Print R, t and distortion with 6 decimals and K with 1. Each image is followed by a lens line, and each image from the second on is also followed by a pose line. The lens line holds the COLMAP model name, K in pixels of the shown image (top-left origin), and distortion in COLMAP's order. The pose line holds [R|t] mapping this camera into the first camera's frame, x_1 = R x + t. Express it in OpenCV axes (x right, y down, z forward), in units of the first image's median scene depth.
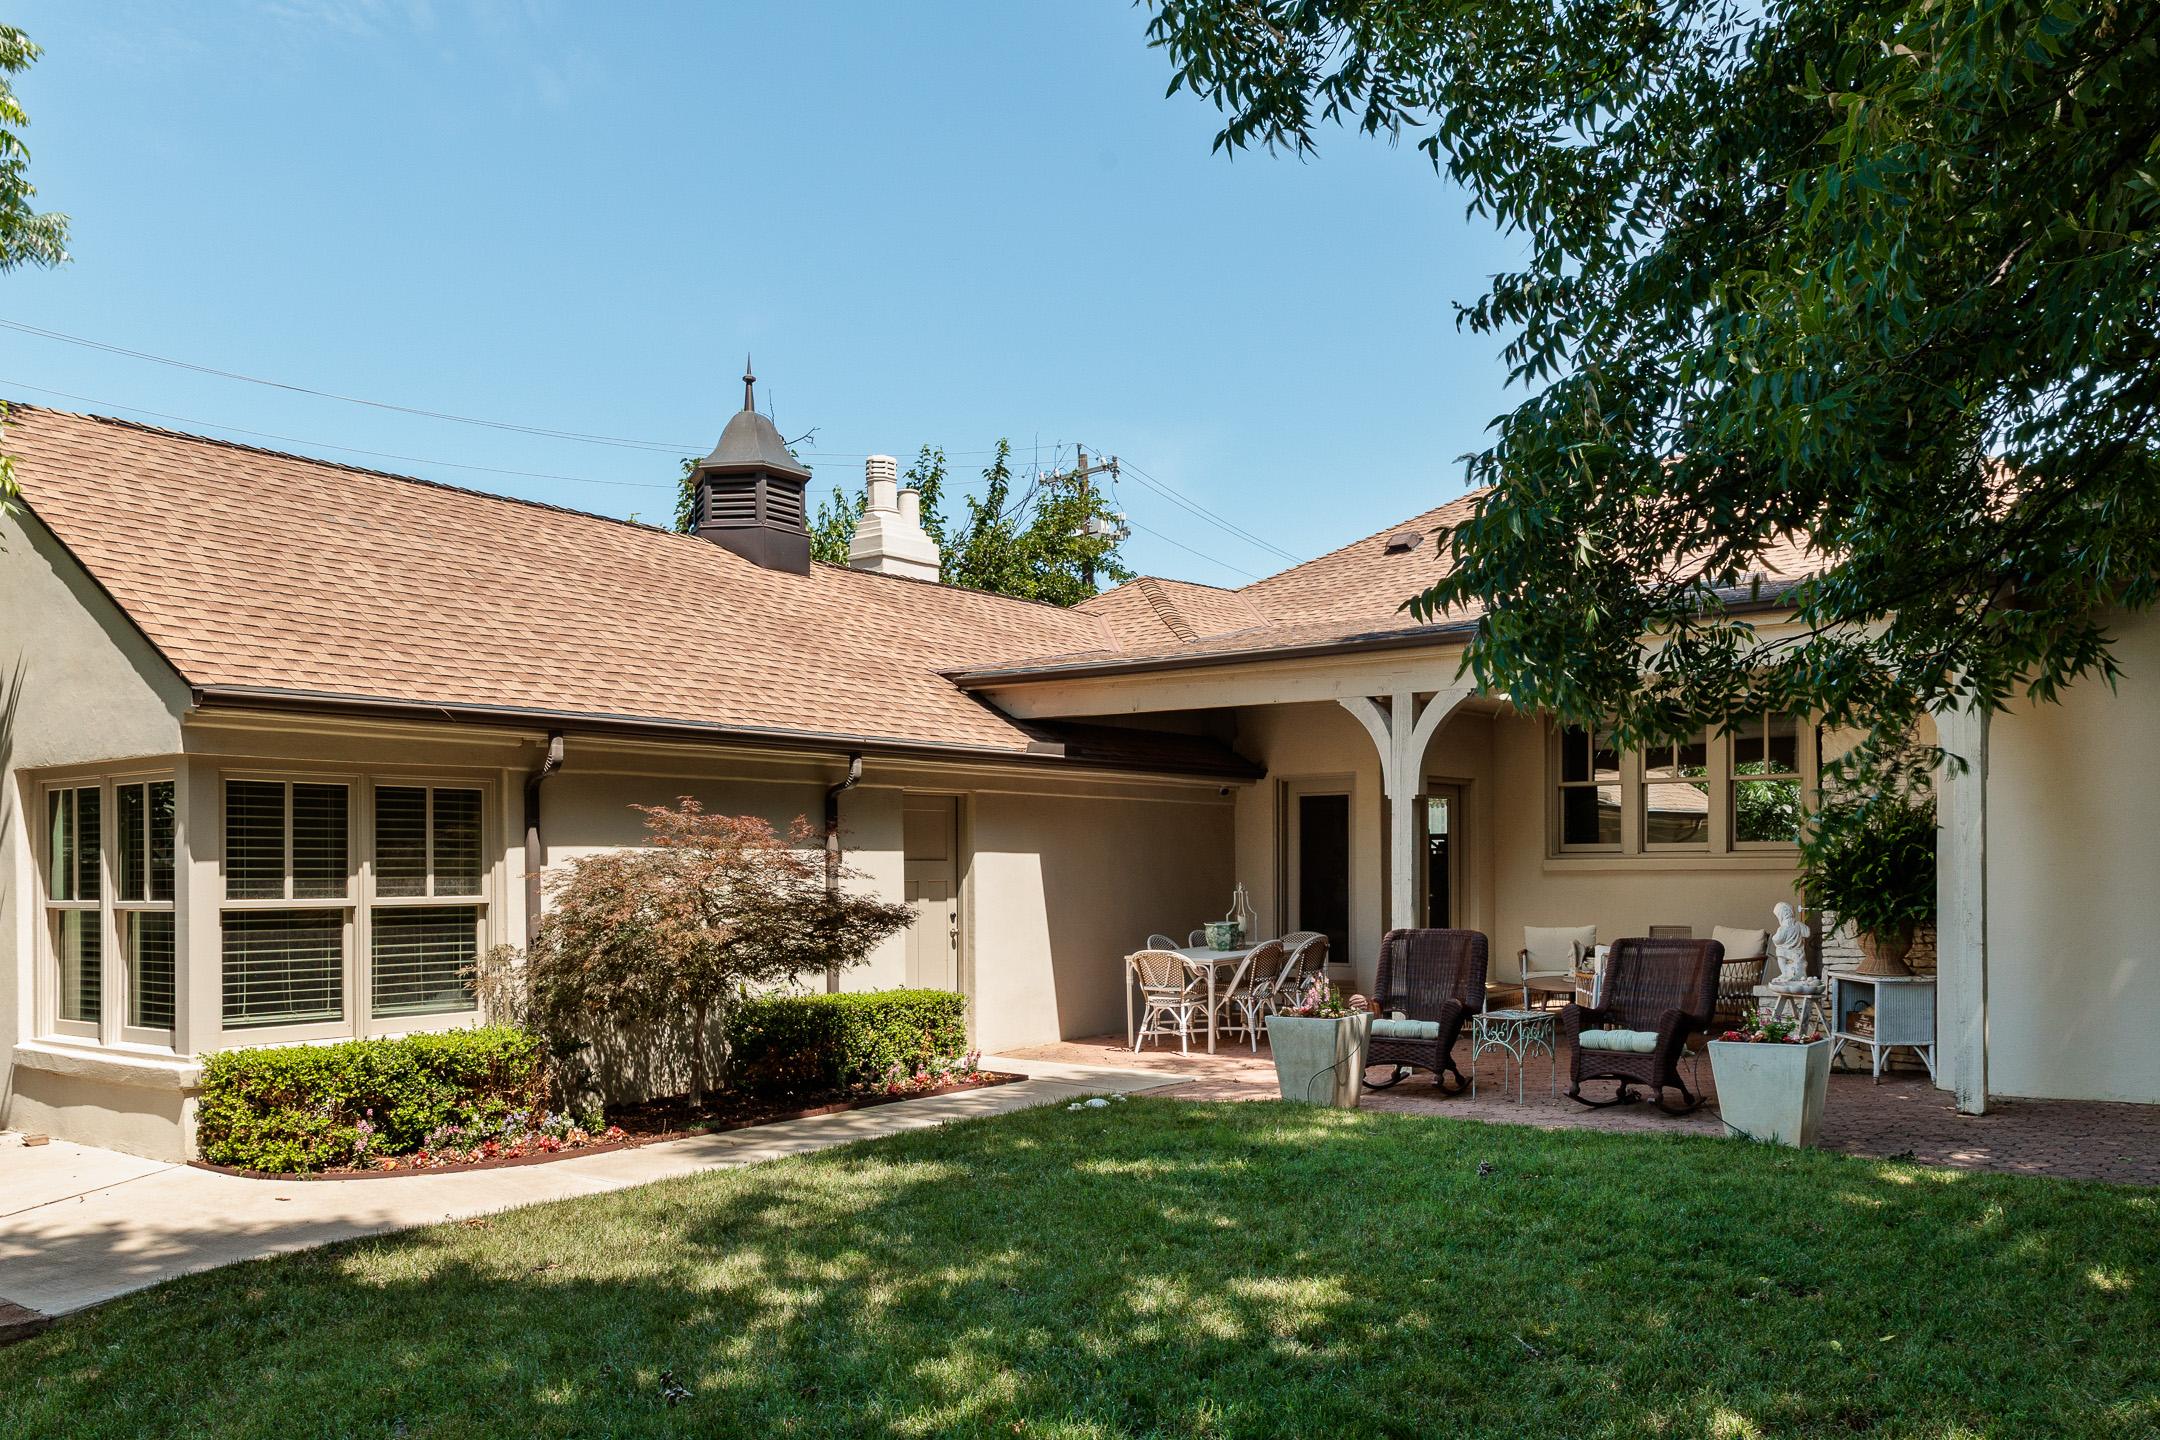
lens RADIAL K [[1553.8, 0, 1177.3], [0, 1553.8, 734.3], [0, 0, 1]] dist [0.005557, 0.000094]
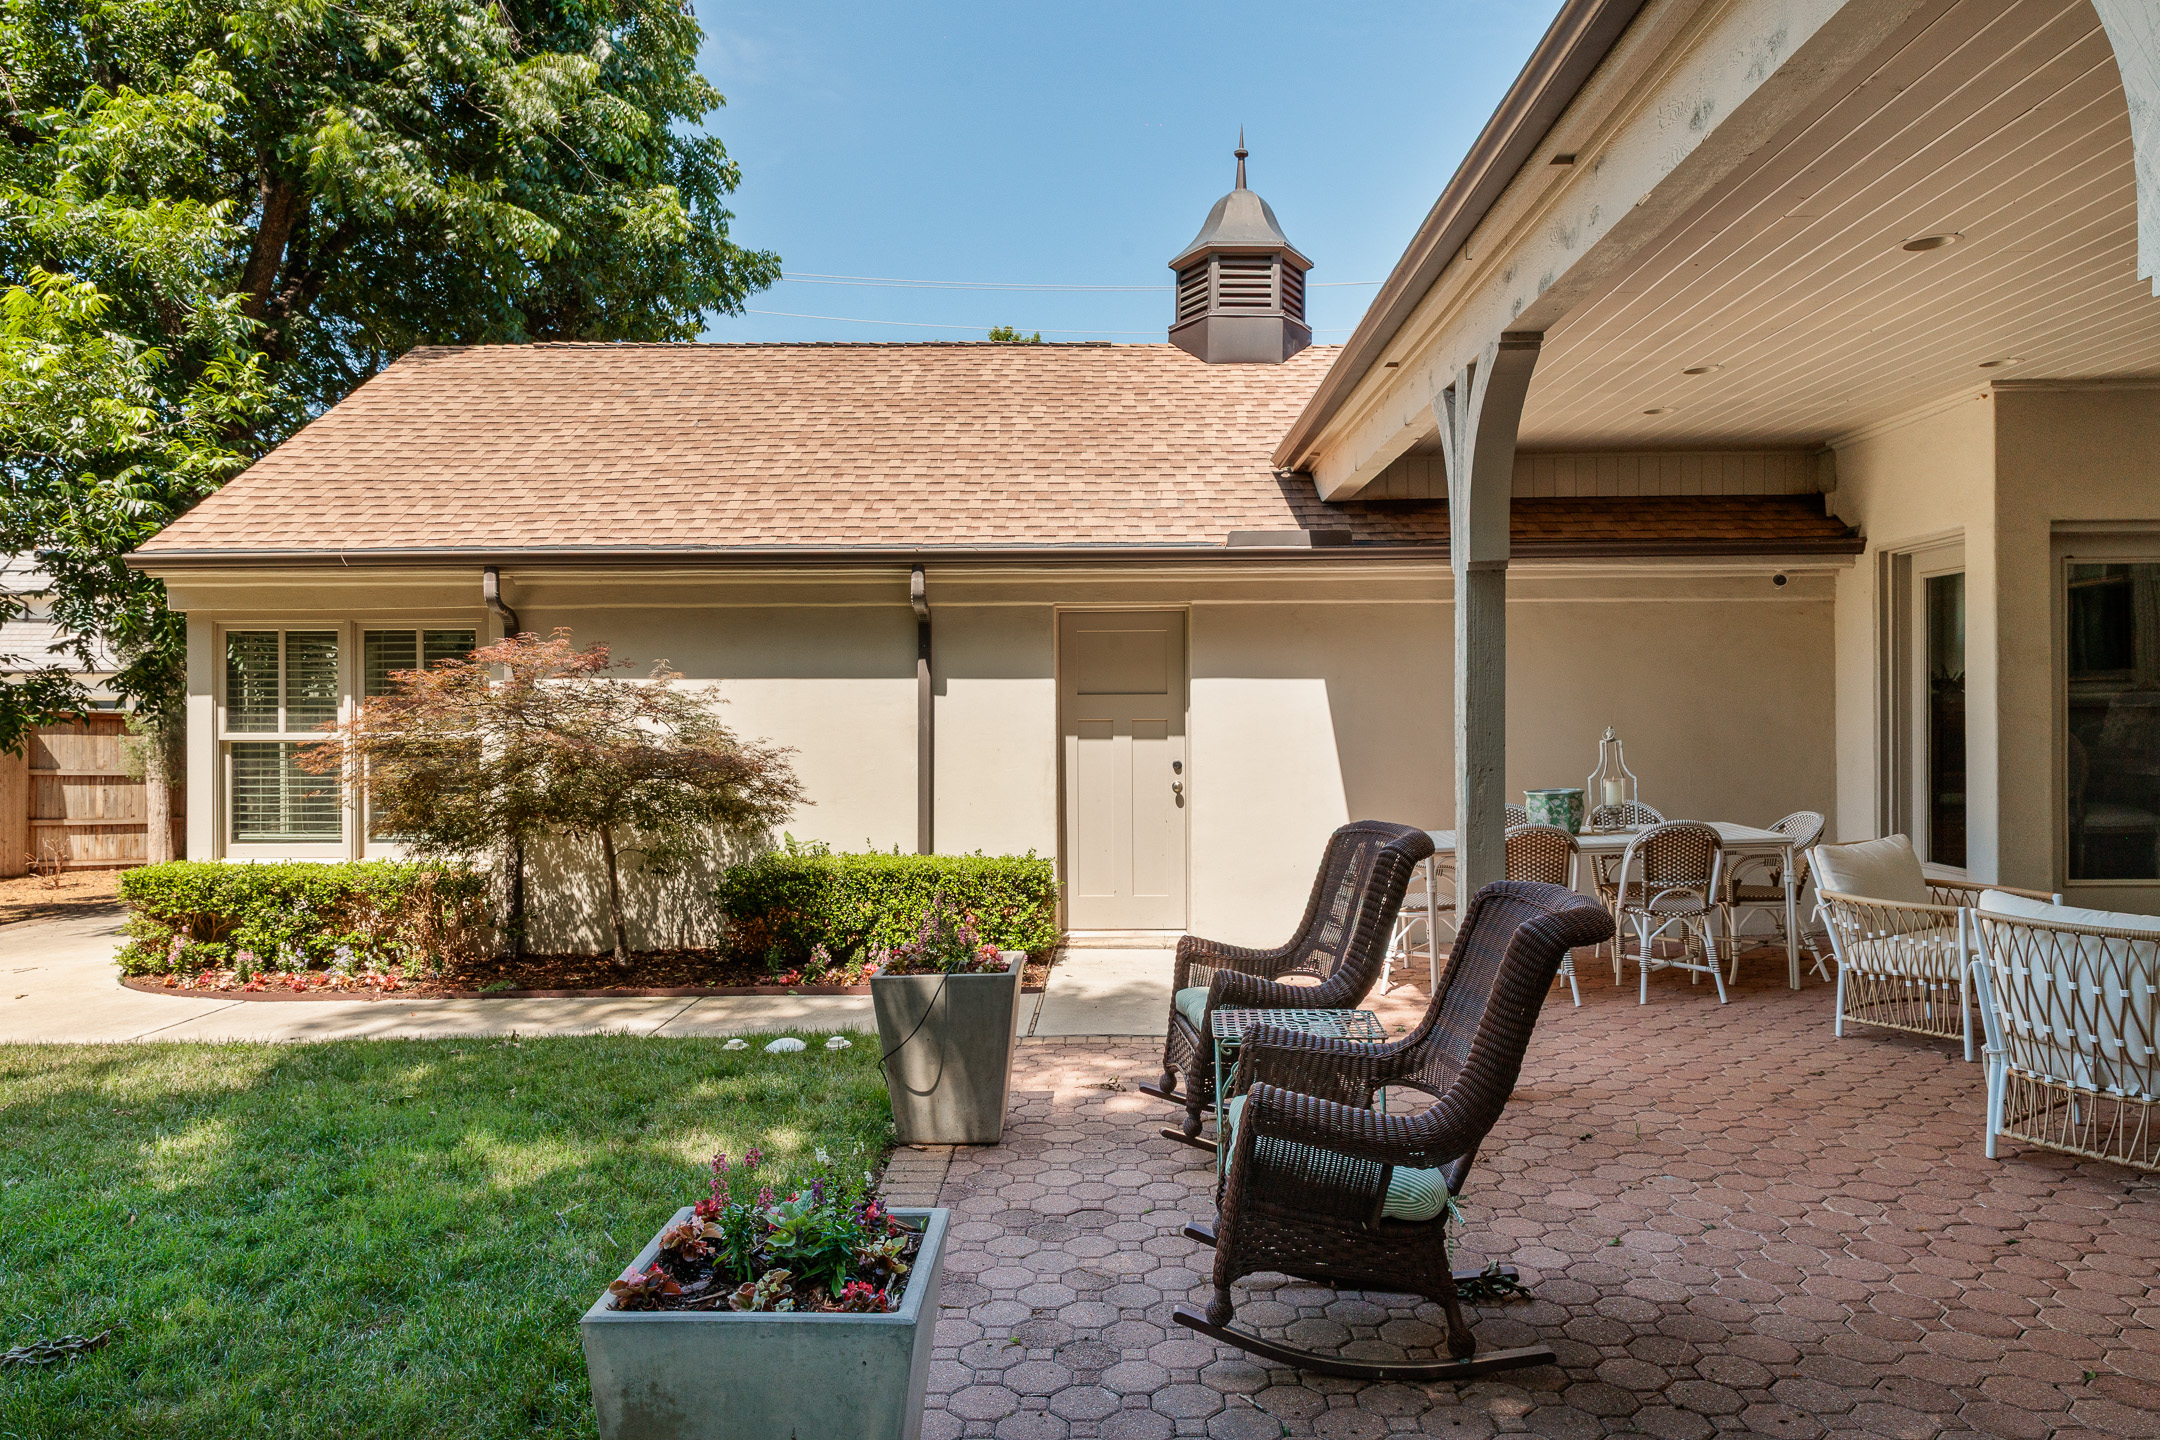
lens RADIAL K [[1437.5, 0, 1080.0], [0, 1437.5, 720.0], [0, 0, 1]] dist [0.004209, 0.000529]
pose [[0.655576, 0.005840, -0.755106, 0.505013], [0.072963, 0.994801, 0.071040, 0.053409], [0.751596, -0.101667, 0.651742, 0.627823]]
